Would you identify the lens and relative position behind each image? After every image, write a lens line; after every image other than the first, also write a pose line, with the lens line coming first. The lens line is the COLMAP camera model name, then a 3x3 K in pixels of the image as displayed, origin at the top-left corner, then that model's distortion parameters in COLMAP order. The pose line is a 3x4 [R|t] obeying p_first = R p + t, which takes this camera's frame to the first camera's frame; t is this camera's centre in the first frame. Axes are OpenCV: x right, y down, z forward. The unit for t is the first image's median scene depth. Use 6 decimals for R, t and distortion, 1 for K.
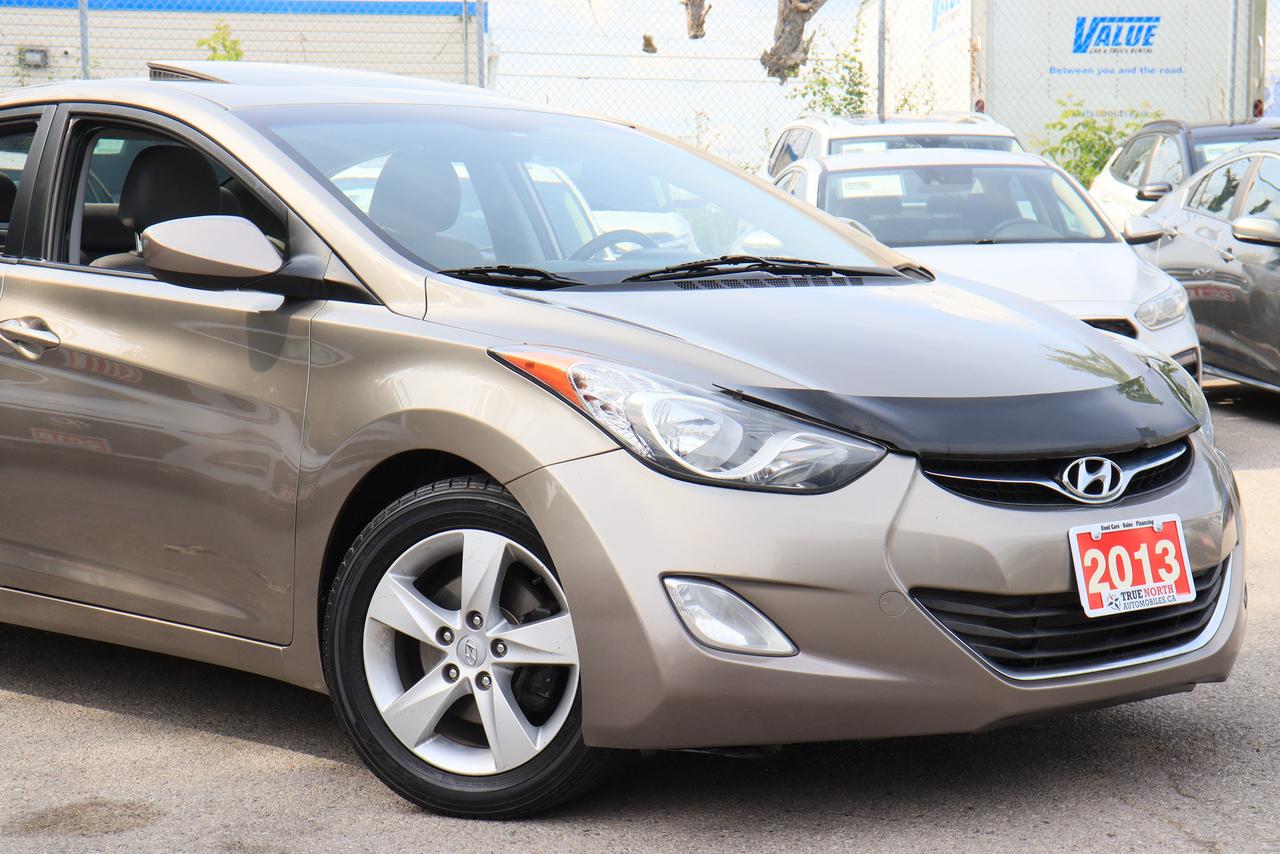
lens RADIAL K [[2583.0, 0, 650.0], [0, 2583.0, 428.5], [0, 0, 1]] dist [0.260965, 0.000000]
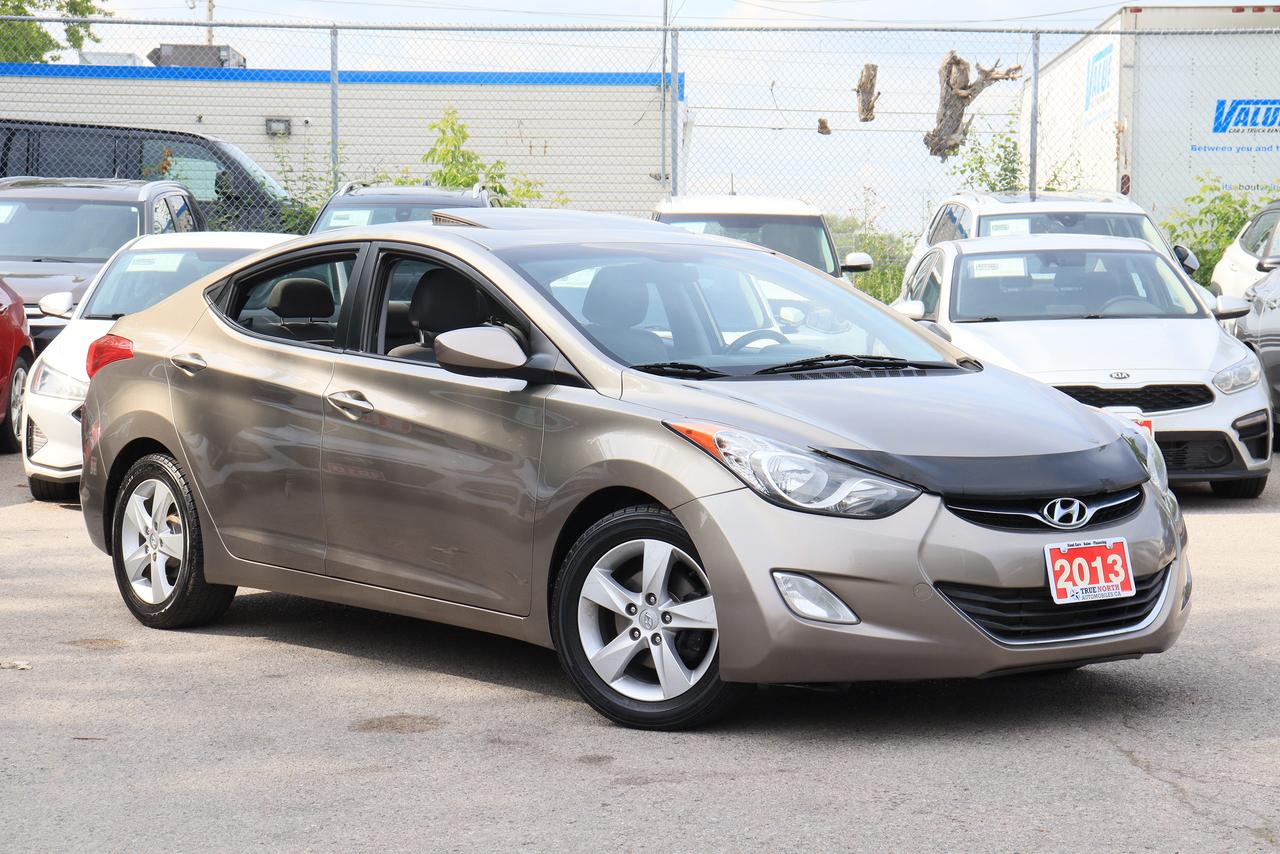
lens RADIAL K [[2583.0, 0, 640.1], [0, 2583.0, 427.7], [0, 0, 1]] dist [0.260965, 0.000000]
pose [[0.996779, 0.012196, -0.079268, 0.042890], [-0.013281, 0.999825, -0.013174, -0.006246], [0.079093, 0.014185, 0.996766, -0.489916]]
